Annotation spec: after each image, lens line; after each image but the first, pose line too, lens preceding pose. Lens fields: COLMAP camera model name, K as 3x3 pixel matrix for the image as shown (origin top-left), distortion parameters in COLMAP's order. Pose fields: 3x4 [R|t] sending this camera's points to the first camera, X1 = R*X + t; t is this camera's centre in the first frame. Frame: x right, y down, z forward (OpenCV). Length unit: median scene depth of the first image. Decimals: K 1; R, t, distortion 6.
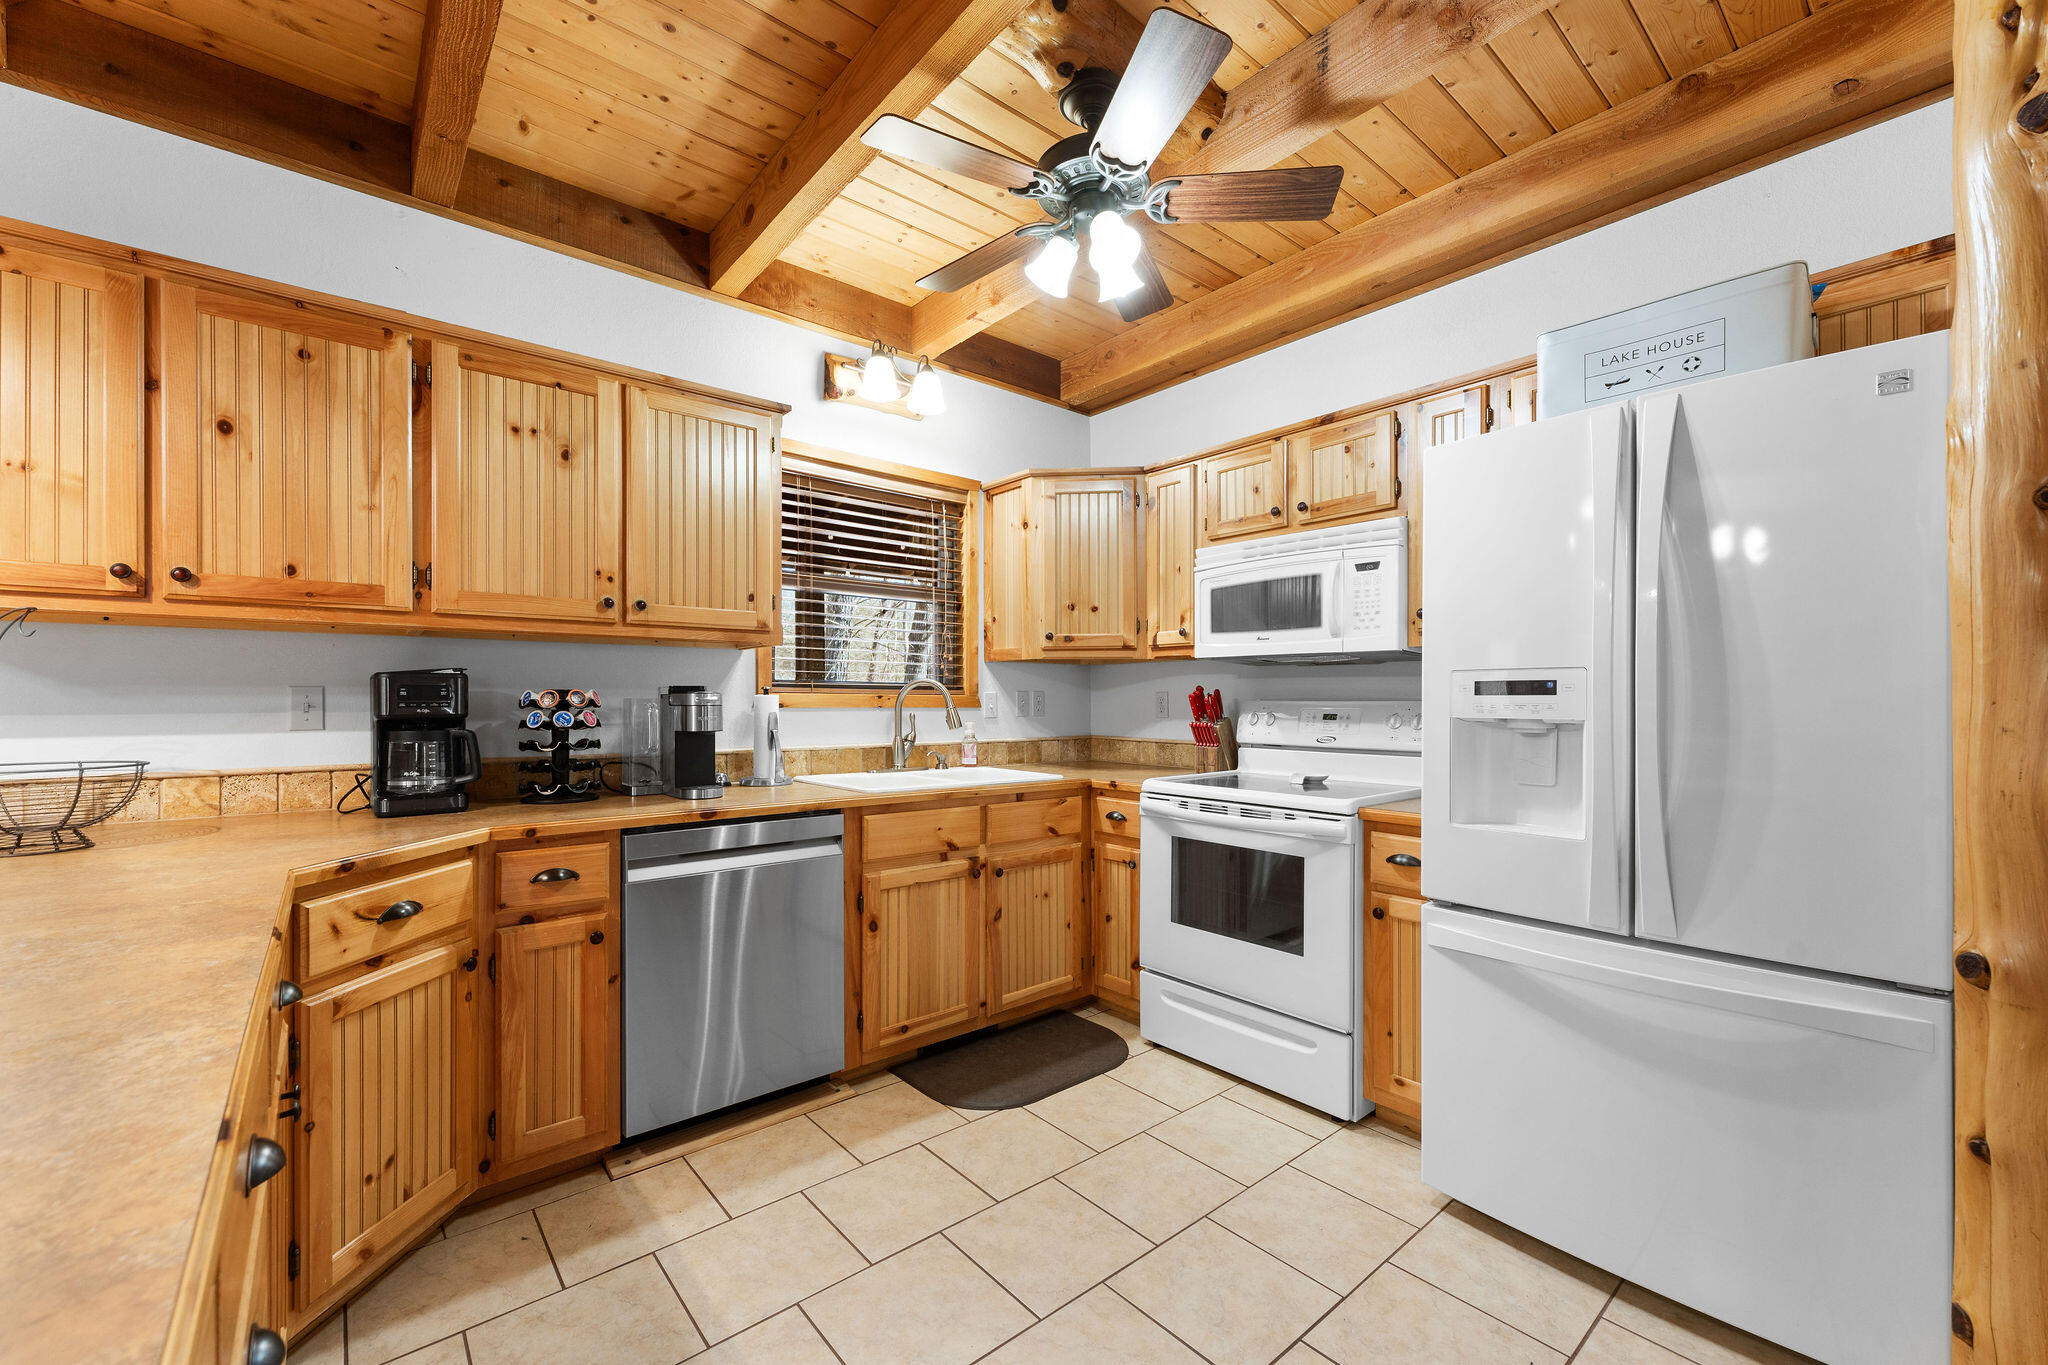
lens RADIAL K [[815.5, 0, 1027.2], [0, 815.5, 698.7], [0, 0, 1]] dist [0.000170, 0.000668]
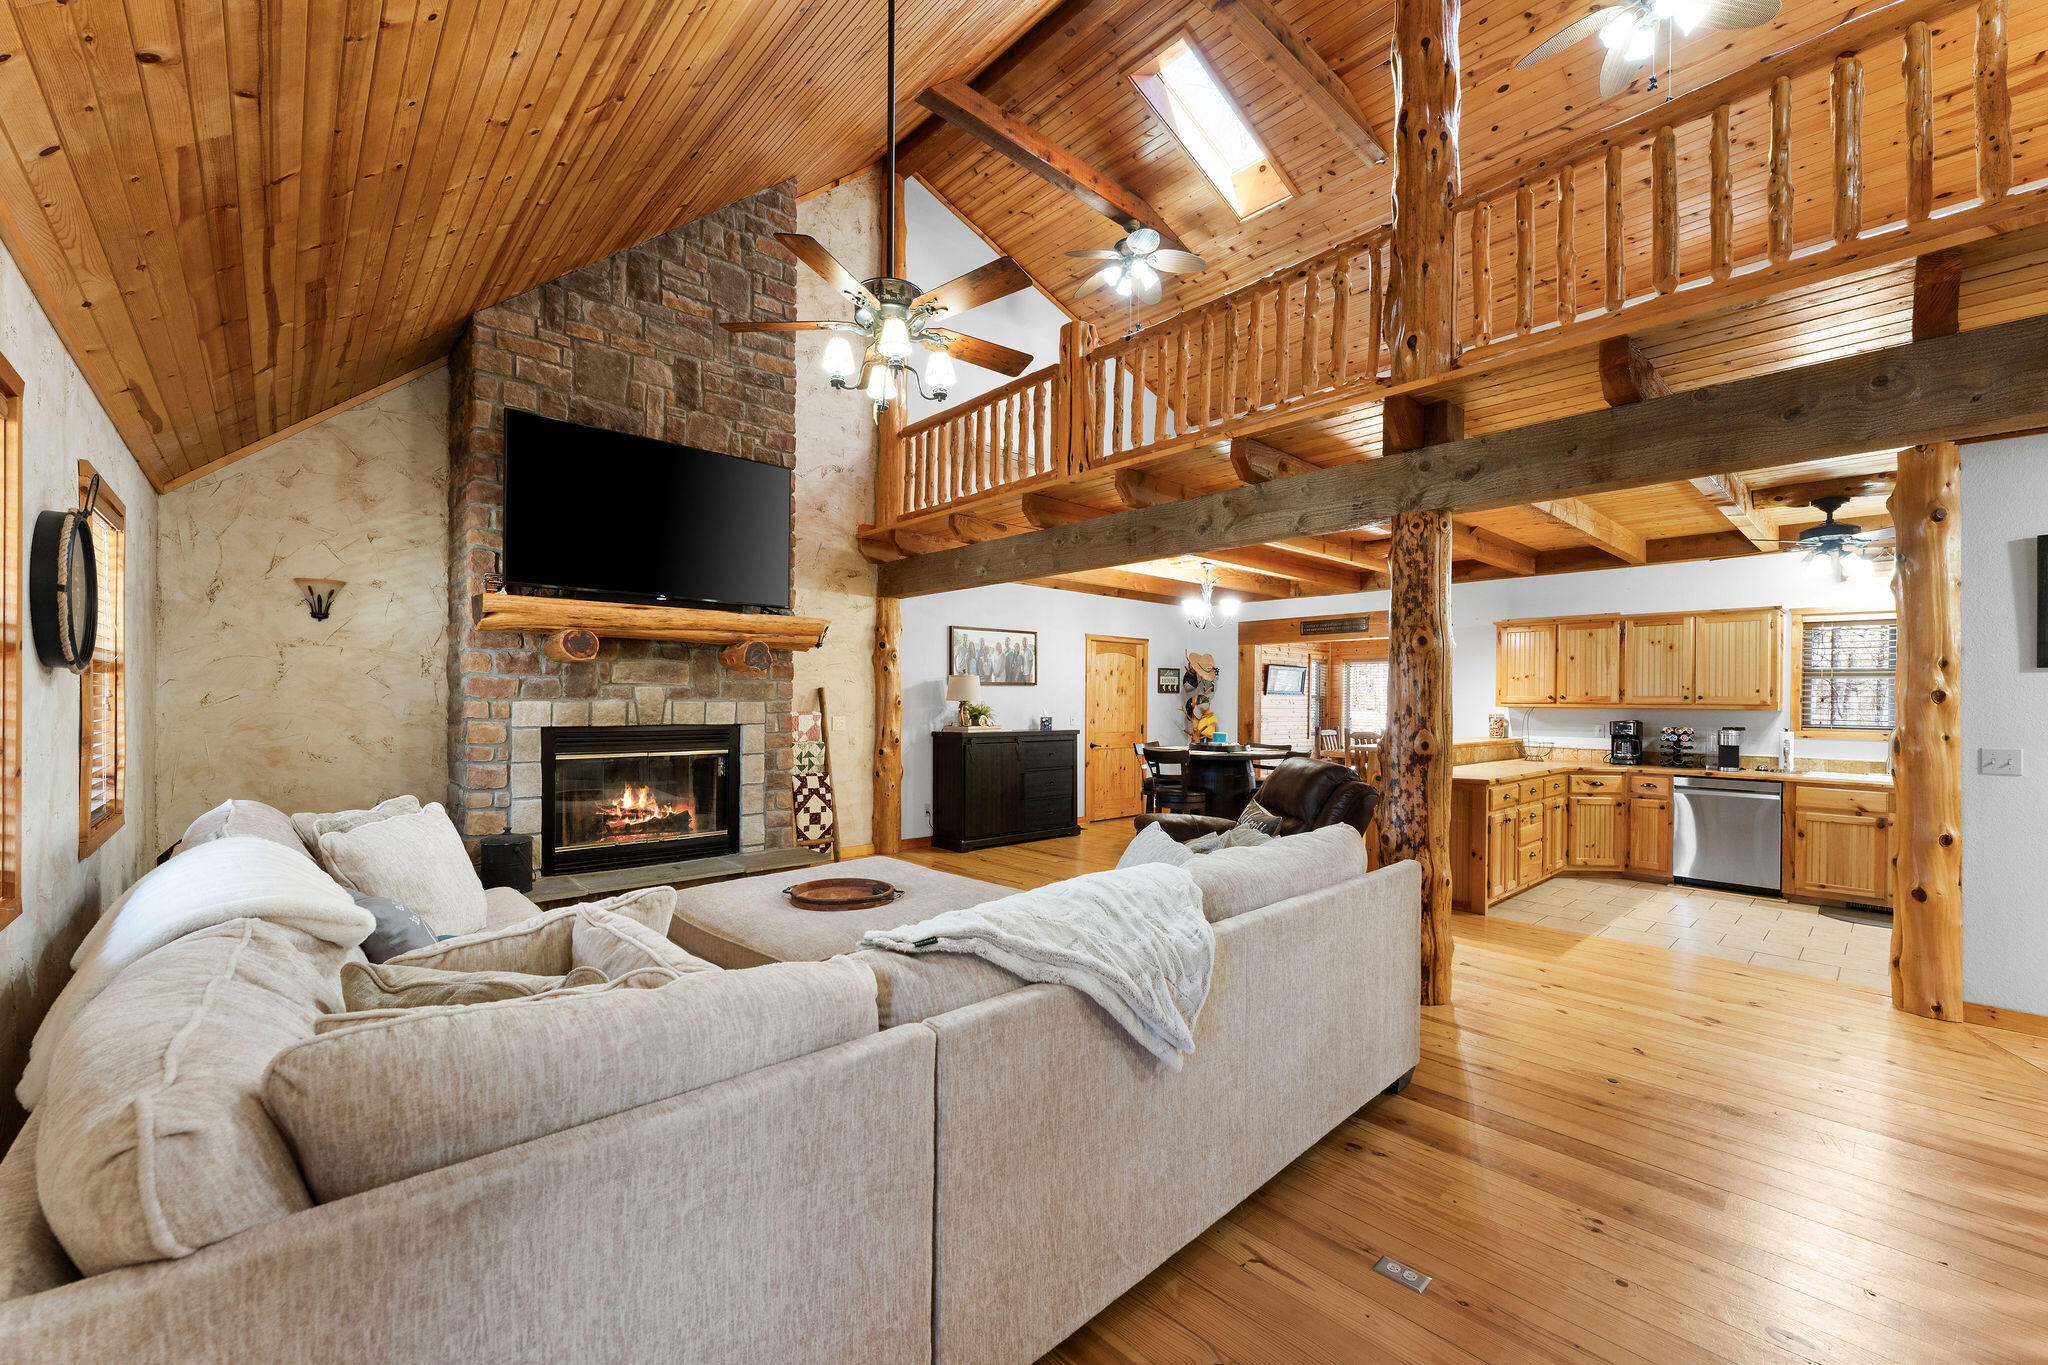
lens RADIAL K [[815.5, 0, 1025.6], [0, 815.5, 698.2], [0, 0, 1]] dist [0.000170, 0.000668]
pose [[0.053359, -0.000895, -0.998575, 2.083063], [-0.009684, 0.999952, -0.001414, -0.084207], [0.998528, 0.009746, 0.053348, -1.361918]]
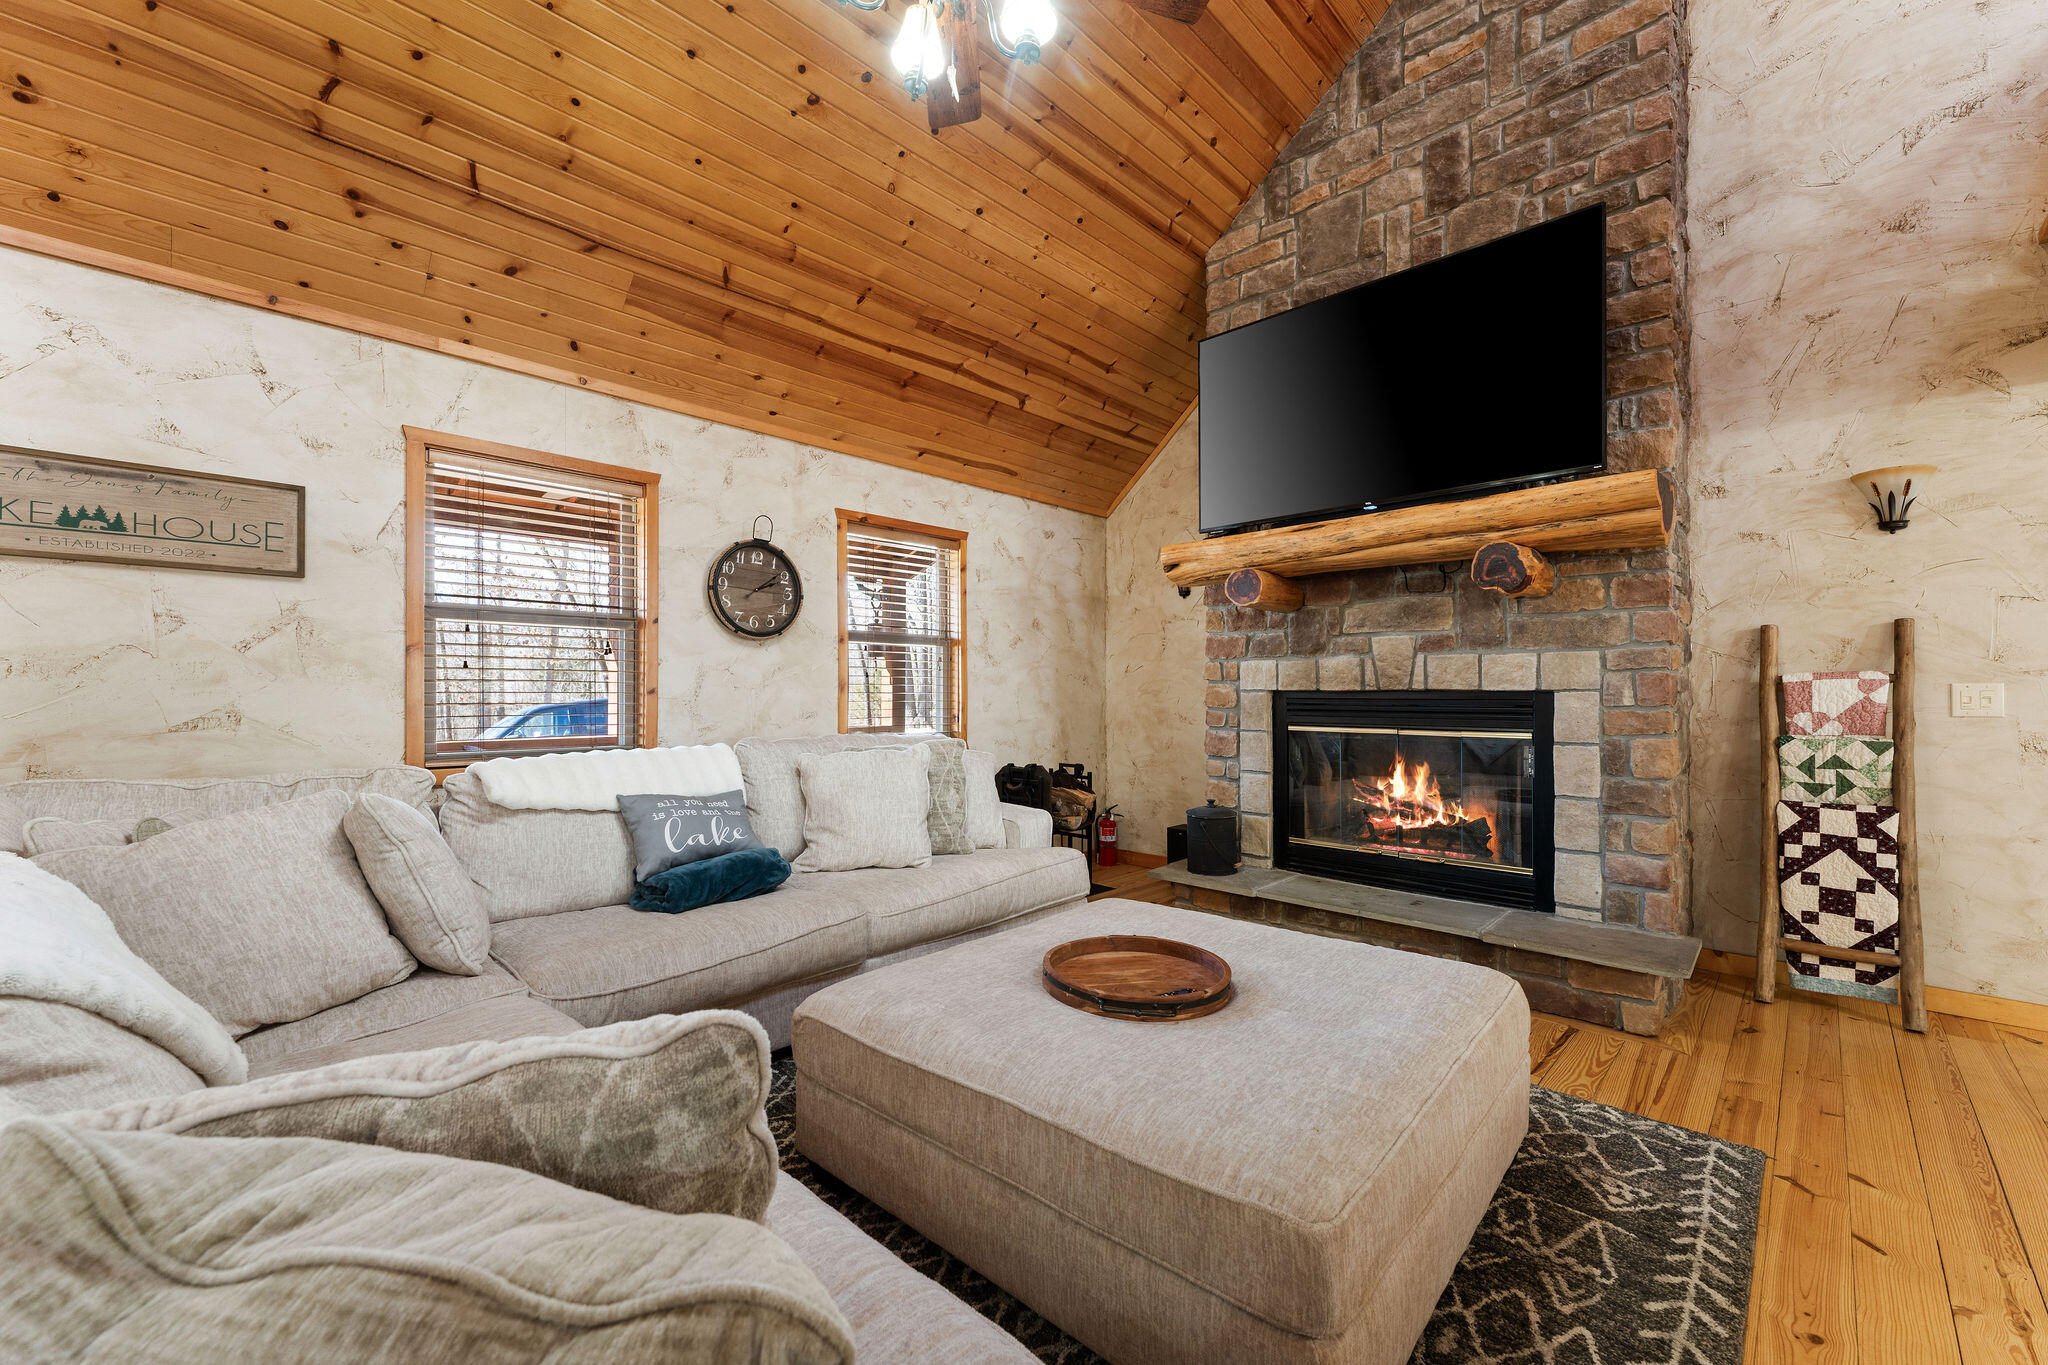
lens RADIAL K [[815.5, 0, 1008.5], [0, 815.5, 687.3], [0, 0, 1]] dist [0.000170, 0.000668]
pose [[-0.994350, -0.002393, -0.106120, 0.712443], [-0.001918, 0.999988, -0.004582, -0.001071], [0.106130, -0.004352, -0.994343, -0.787387]]
